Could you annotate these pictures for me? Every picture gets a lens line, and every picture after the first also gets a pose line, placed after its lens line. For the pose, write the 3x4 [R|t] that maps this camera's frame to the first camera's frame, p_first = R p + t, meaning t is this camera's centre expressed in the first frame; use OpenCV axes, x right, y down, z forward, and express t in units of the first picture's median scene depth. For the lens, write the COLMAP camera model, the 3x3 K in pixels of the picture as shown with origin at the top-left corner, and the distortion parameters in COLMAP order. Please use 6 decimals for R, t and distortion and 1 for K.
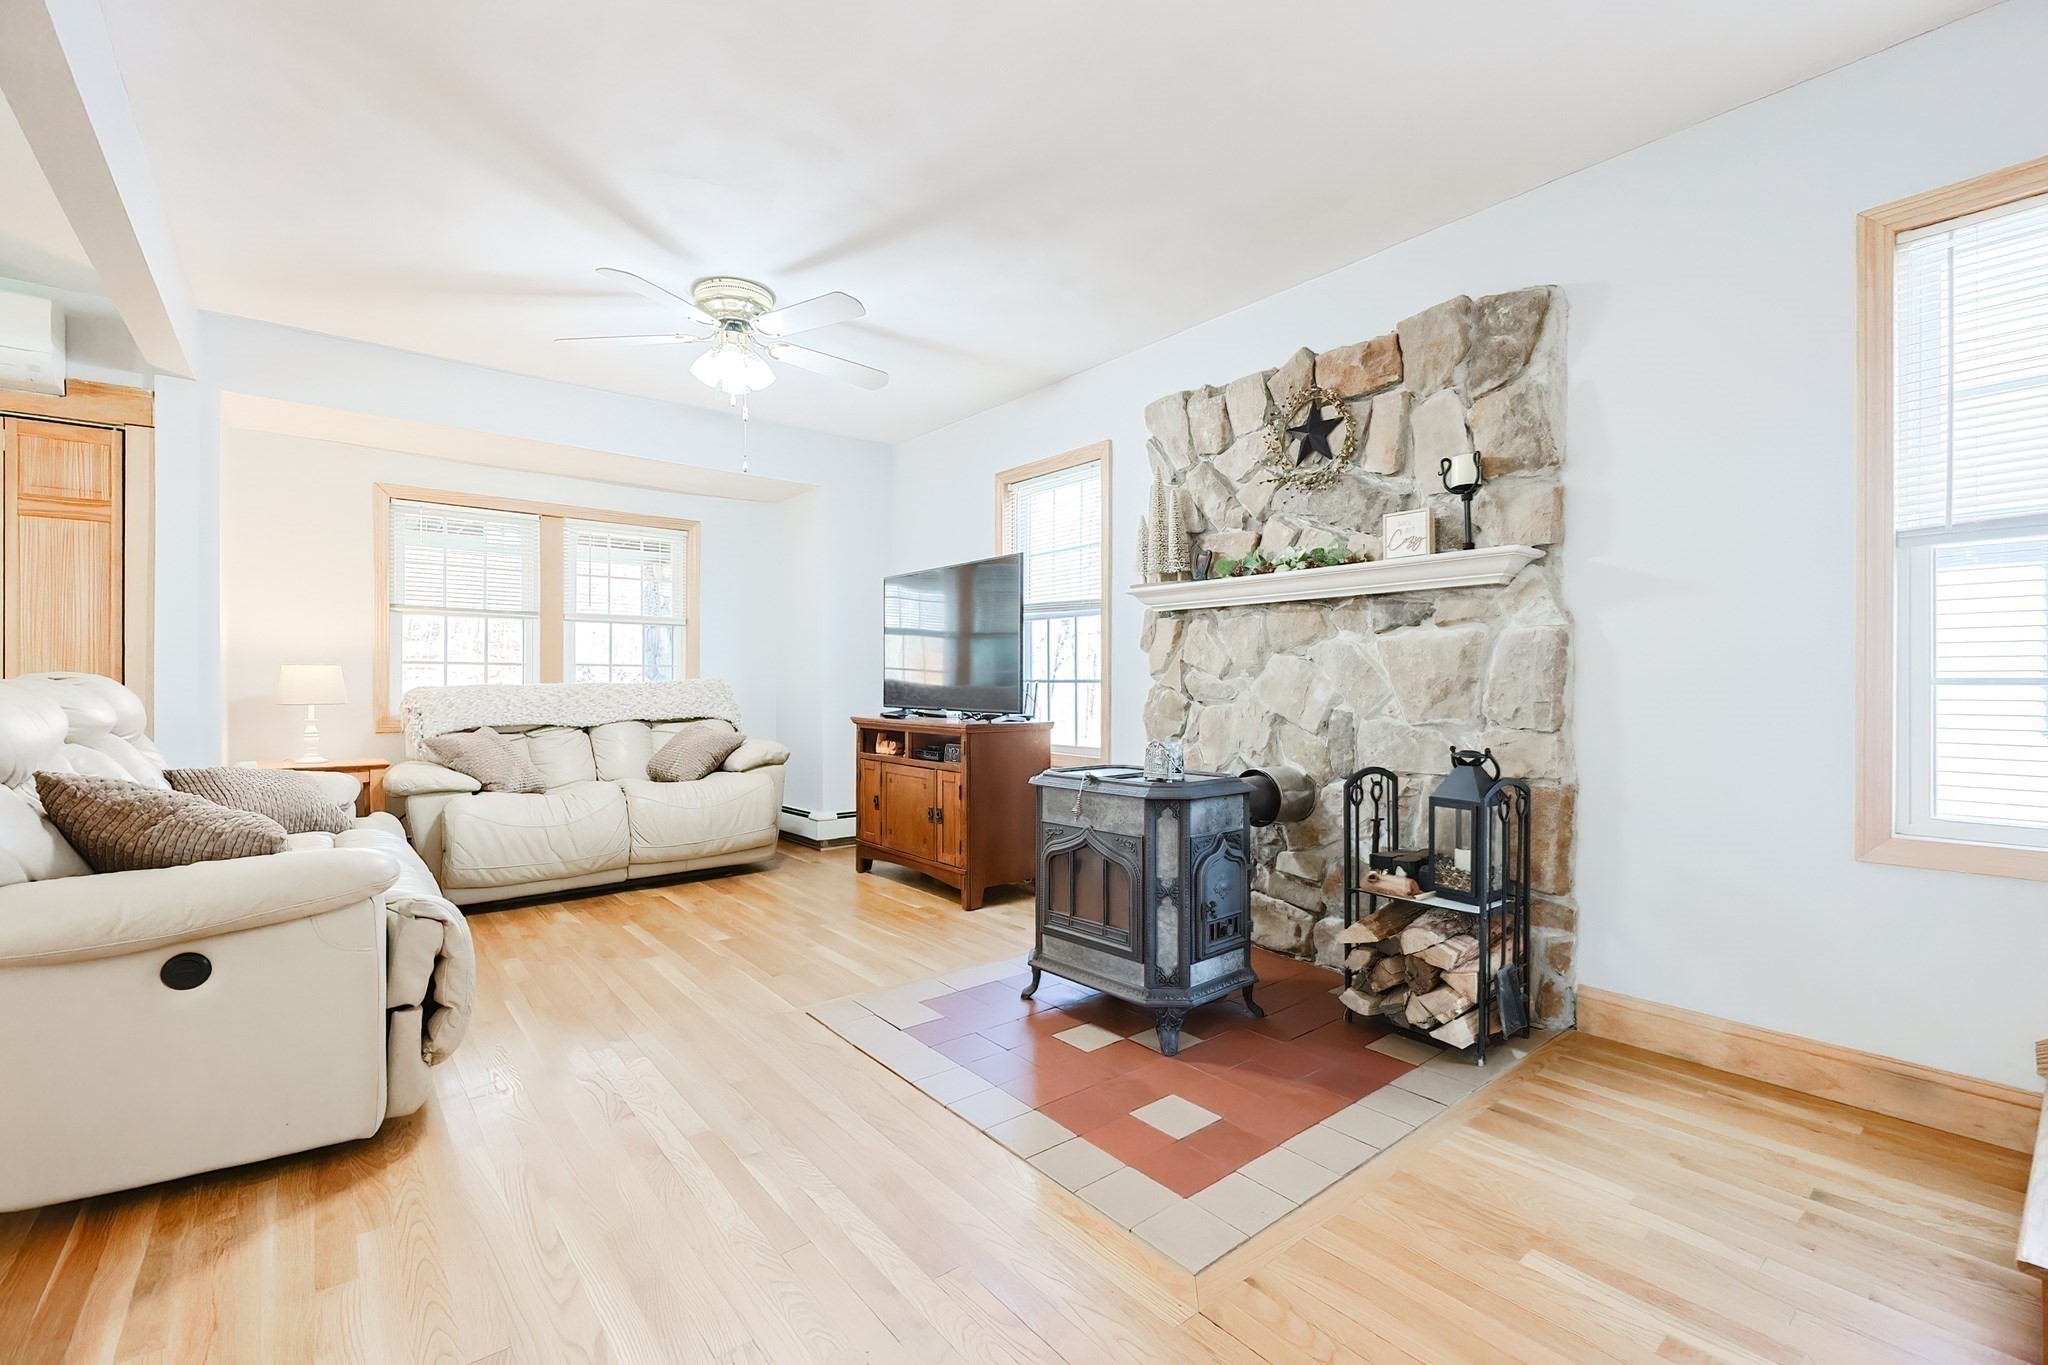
lens RADIAL K [[880.6, 0, 1036.4], [0, 880.6, 682.1], [0, 0, 1]] dist [-0.000814, 0.000116]
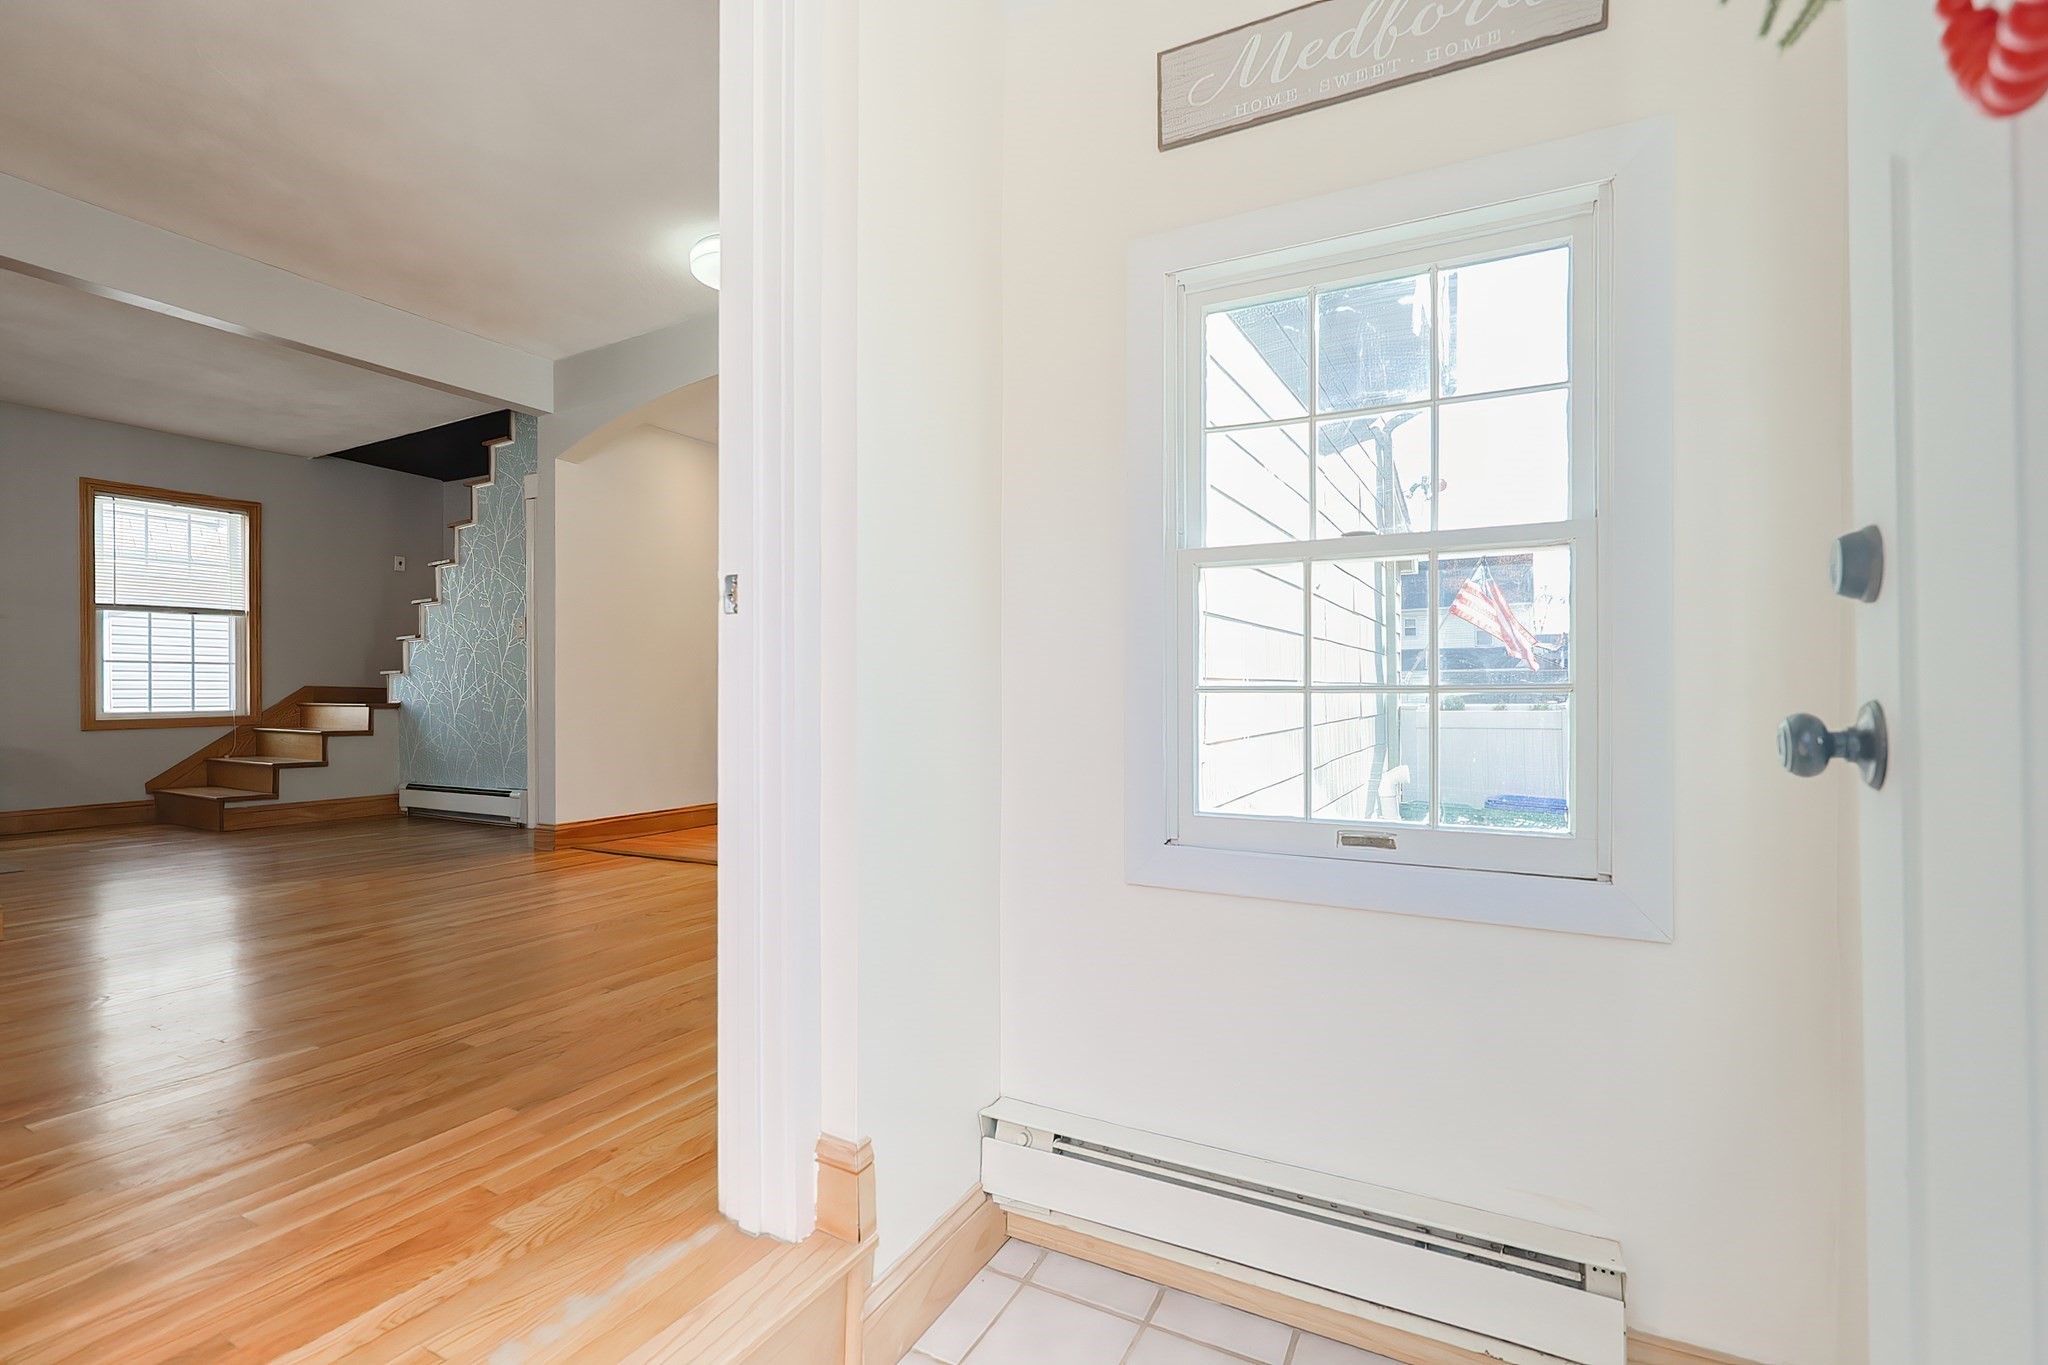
lens RADIAL K [[905.4, 0, 1030.8], [0, 905.4, 685.0], [0, 0, 1]] dist [0.022059, -0.000281]
pose [[-0.360624, 0.013612, 0.932612, -1.898978], [0.010823, 0.999887, -0.010409, 0.095693], [-0.932649, 0.006340, -0.360730, -0.438521]]
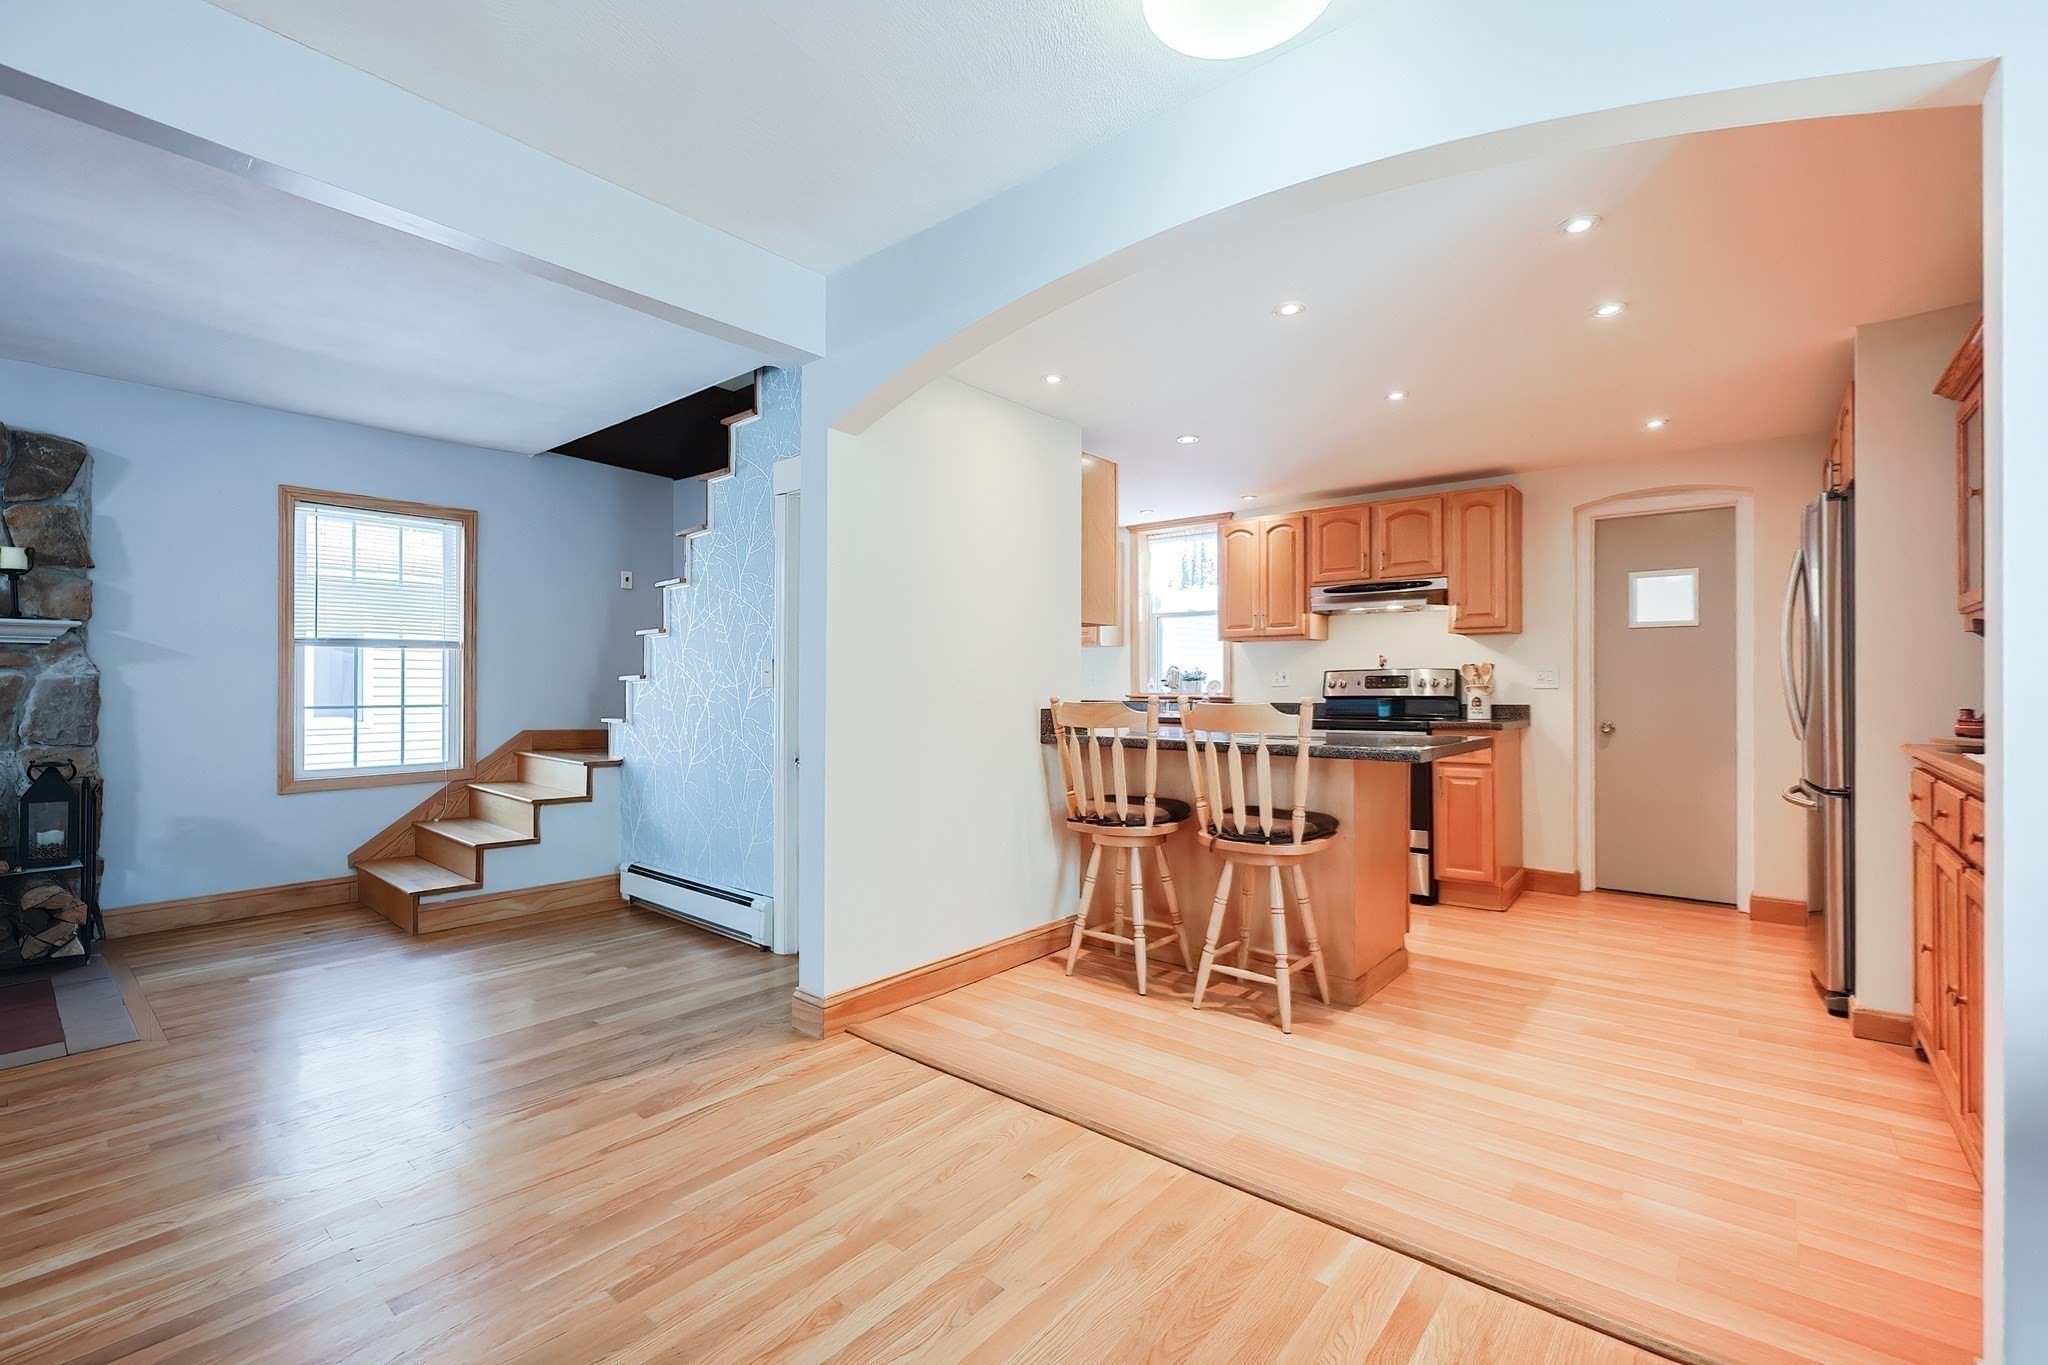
lens RADIAL K [[875.5, 0, 1031.8], [0, 875.5, 680.9], [0, 0, 1]] dist [0.007363, 0.000109]
pose [[-0.181313, 0.001848, 0.983424, -1.075100], [-0.002162, 0.999995, -0.002278, -0.048360], [-0.983423, -0.002539, -0.181308, -0.278939]]
